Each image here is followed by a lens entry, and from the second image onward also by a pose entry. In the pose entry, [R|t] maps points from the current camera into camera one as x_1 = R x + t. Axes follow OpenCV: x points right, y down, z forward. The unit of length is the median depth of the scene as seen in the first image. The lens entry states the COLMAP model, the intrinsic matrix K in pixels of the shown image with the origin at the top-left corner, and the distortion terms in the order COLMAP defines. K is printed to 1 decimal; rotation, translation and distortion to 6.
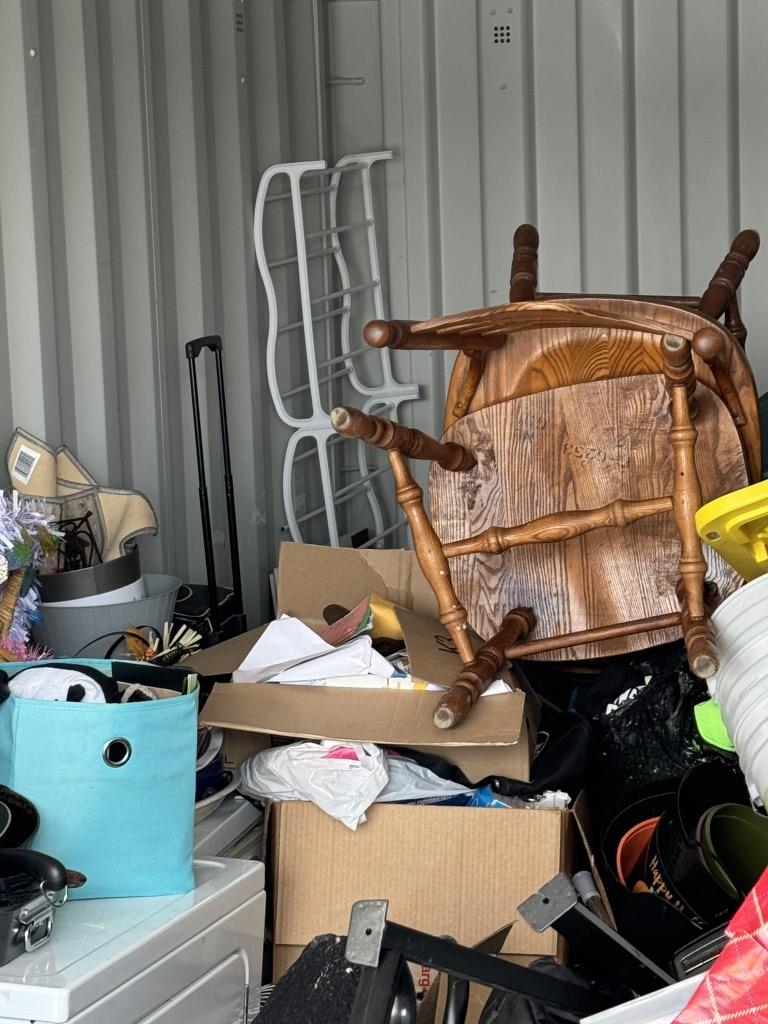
lens RADIAL K [[2484.8, 0, 384.0], [0, 2484.8, 512.0], [0, 0, 1]] dist [0.103961, 0.338702]
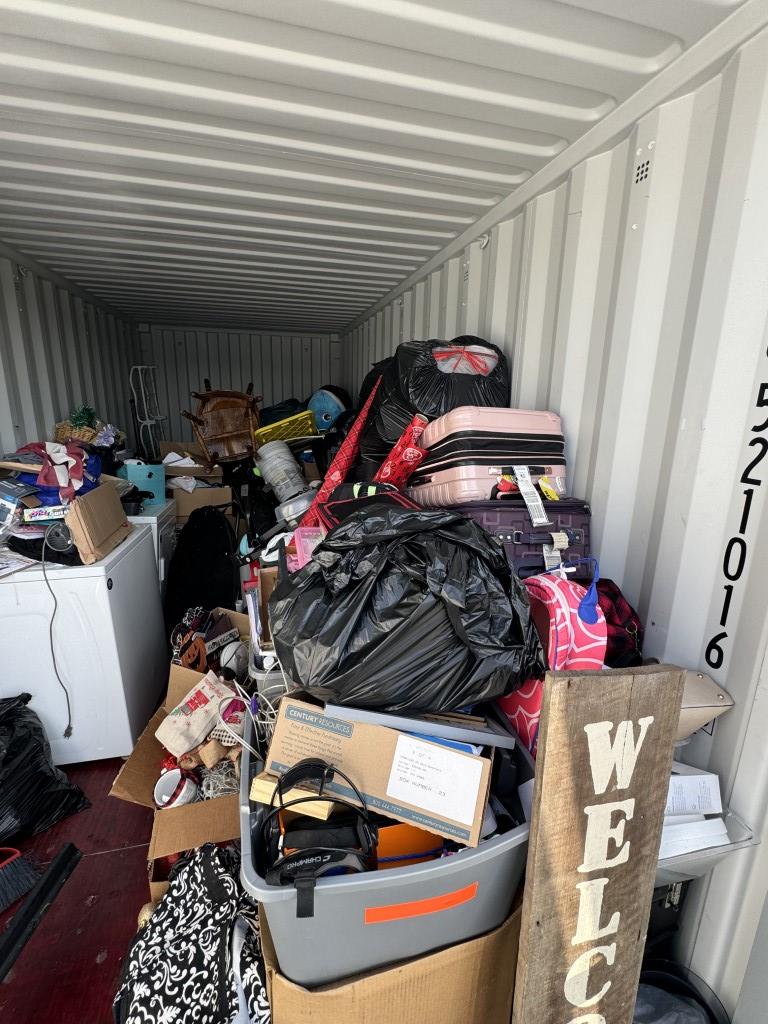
lens RADIAL K [[465.3, 0, 384.0], [0, 465.3, 512.0], [0, 0, 1]] dist [-0.001394, 0.000372]
pose [[0.859115, -0.070941, 0.506843, -0.149627], [0.011893, 0.992846, 0.118805, 0.053086], [-0.511645, -0.096039, 0.853812, -0.032257]]
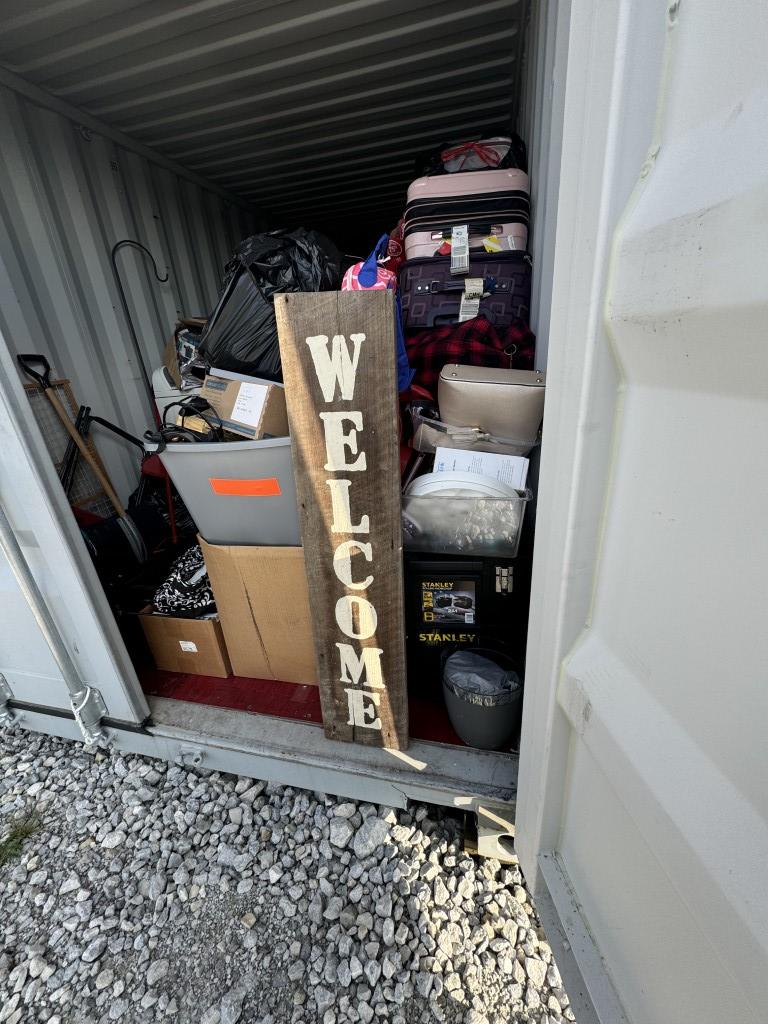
lens RADIAL K [[405.8, 0, 380.7], [0, 405.8, 510.2], [0, 0, 1]] dist [0.000224, -0.000011]
pose [[0.998167, -0.055721, 0.023607, 0.044490], [0.047672, 0.964315, 0.260431, 0.200069], [-0.037276, -0.258828, 0.965204, -0.156035]]
